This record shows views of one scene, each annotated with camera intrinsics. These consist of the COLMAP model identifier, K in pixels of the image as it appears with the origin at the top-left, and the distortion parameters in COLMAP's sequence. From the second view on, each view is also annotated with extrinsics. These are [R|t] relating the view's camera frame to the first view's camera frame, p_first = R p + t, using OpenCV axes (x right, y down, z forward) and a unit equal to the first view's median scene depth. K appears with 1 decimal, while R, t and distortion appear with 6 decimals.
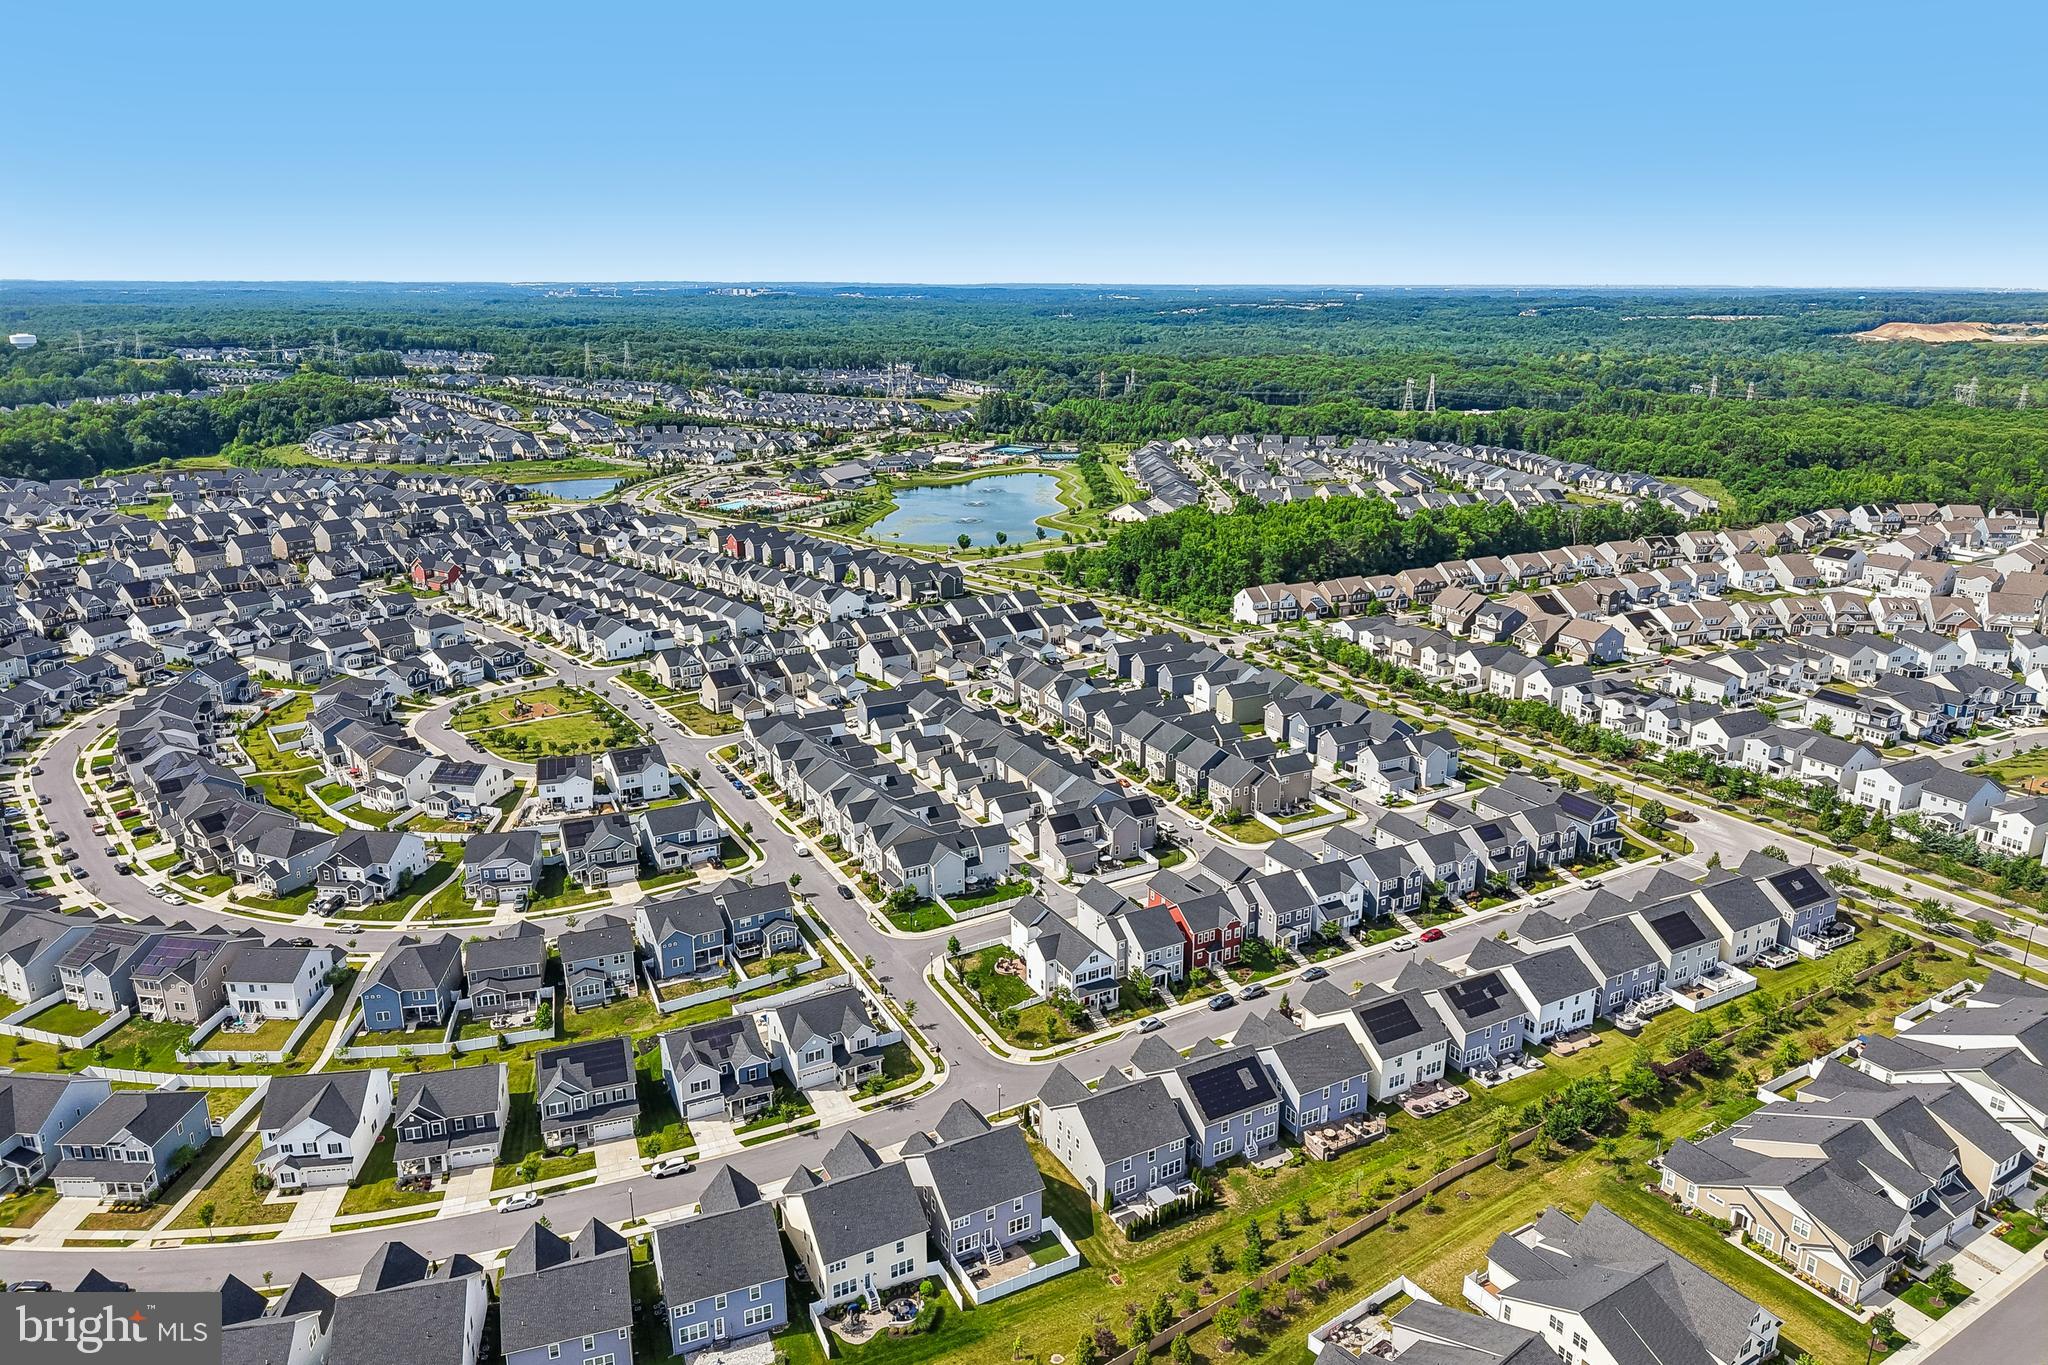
lens RADIAL K [[1365.8, 0, 1032.4], [0, 1365.8, 689.5], [0, 0, 1]] dist [0.048800, -0.049744]
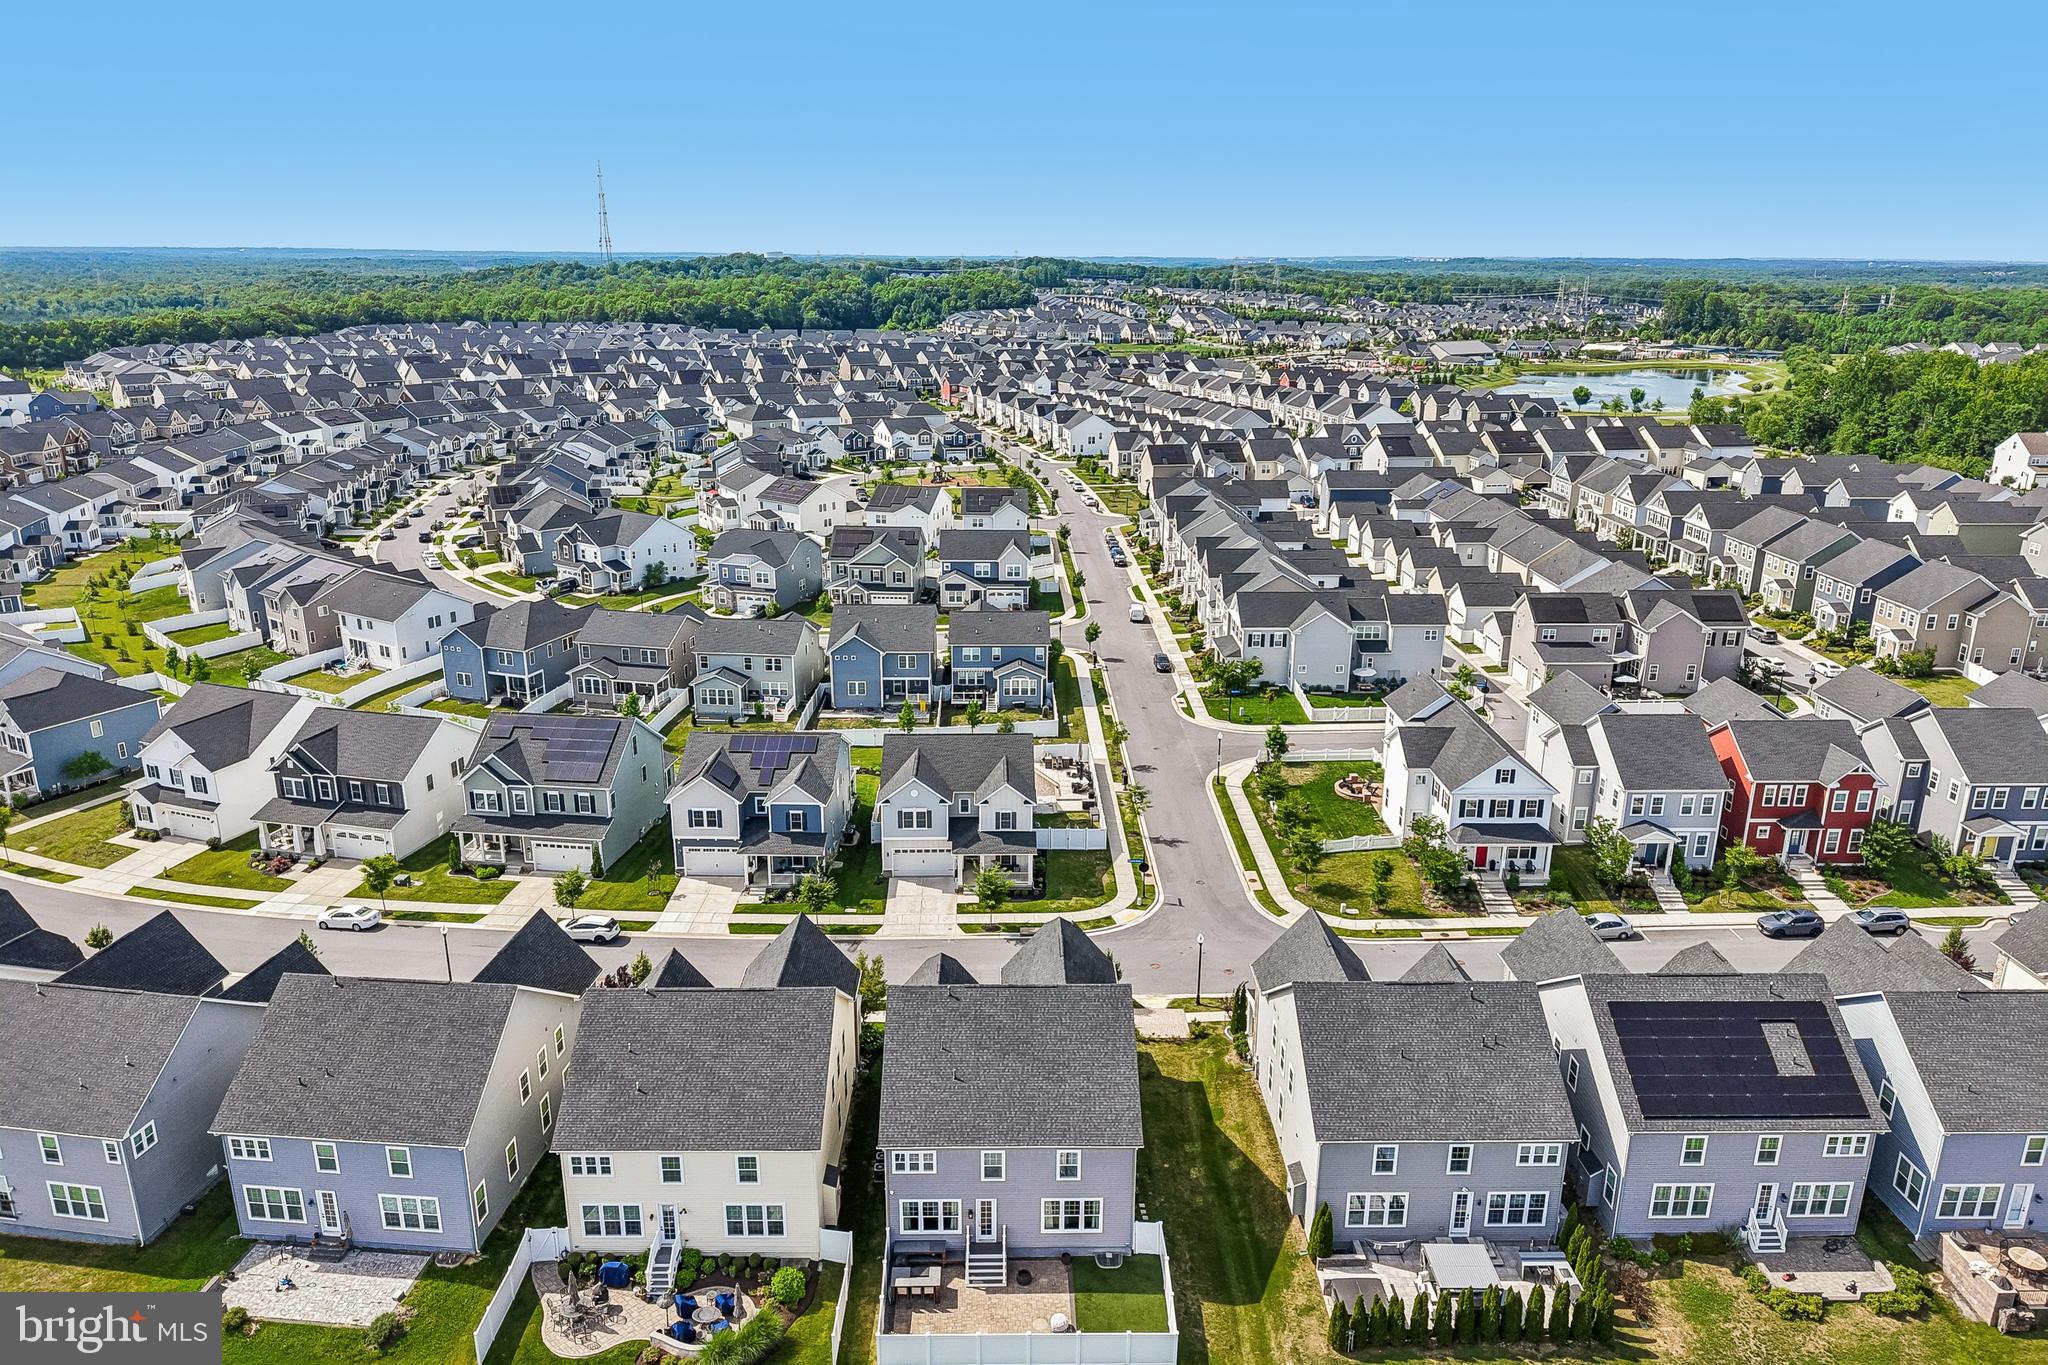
lens RADIAL K [[1365.8, 0, 1028.3], [0, 1365.8, 692.5], [0, 0, 1]] dist [0.048800, -0.049744]
pose [[0.885746, 0.143250, -0.441513, 0.102986], [-0.136824, 0.989501, 0.046555, 0.162315], [0.443546, 0.019173, 0.896046, 0.465215]]
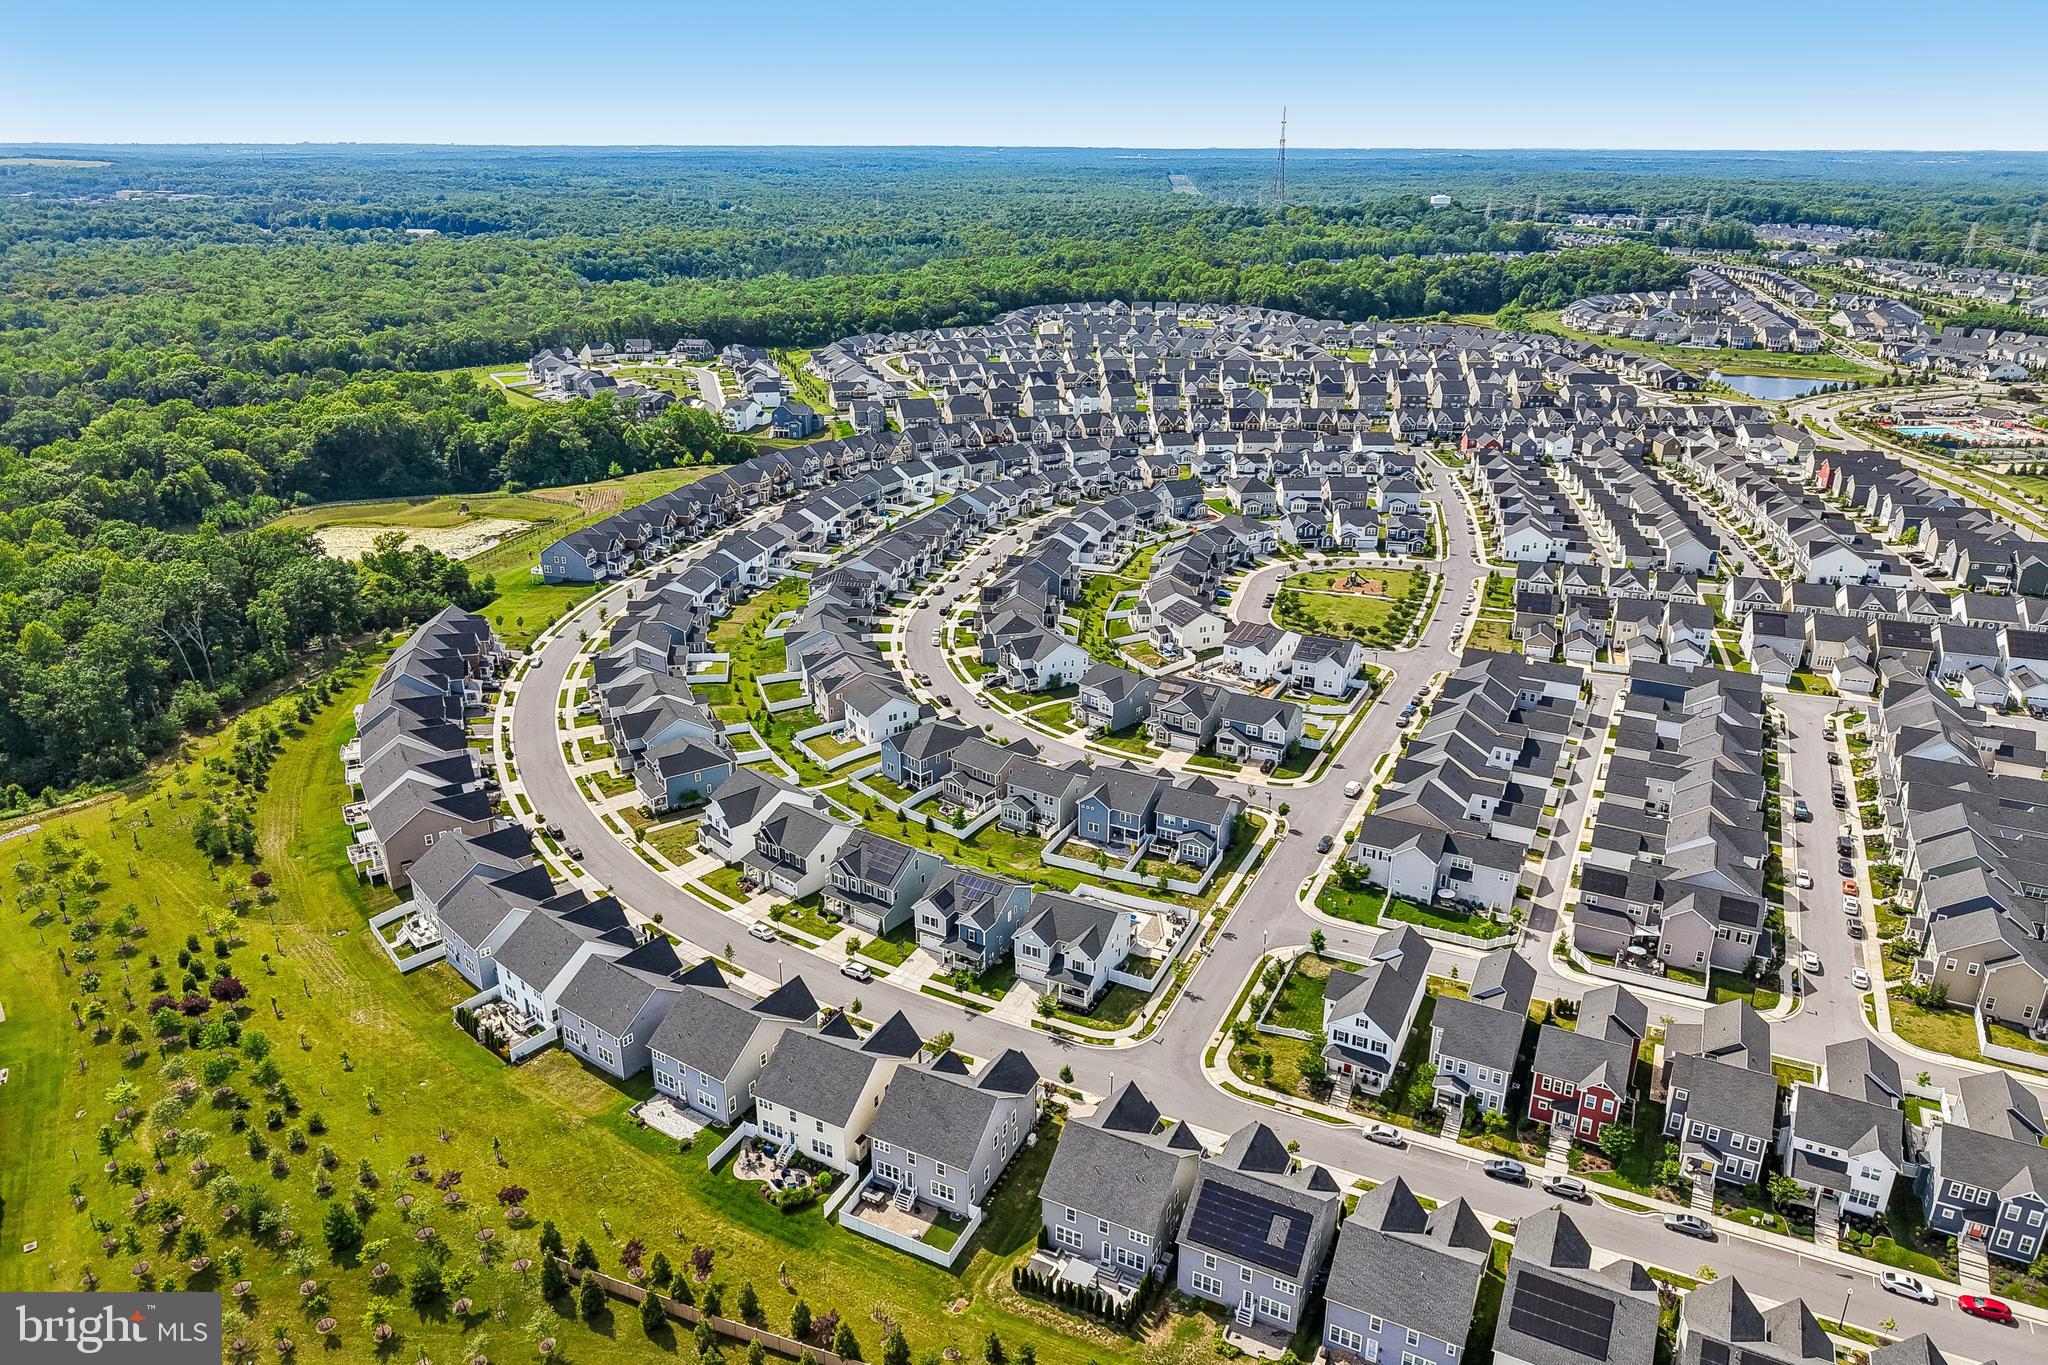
lens RADIAL K [[1365.8, 0, 1024.7], [0, 1365.8, 693.6], [0, 0, 1]] dist [0.048800, -0.049744]
pose [[0.567687, 0.307512, -0.763654, 0.455817], [-0.240141, 0.949129, 0.203684, -0.088462], [0.787441, 0.067756, 0.612655, 0.347834]]
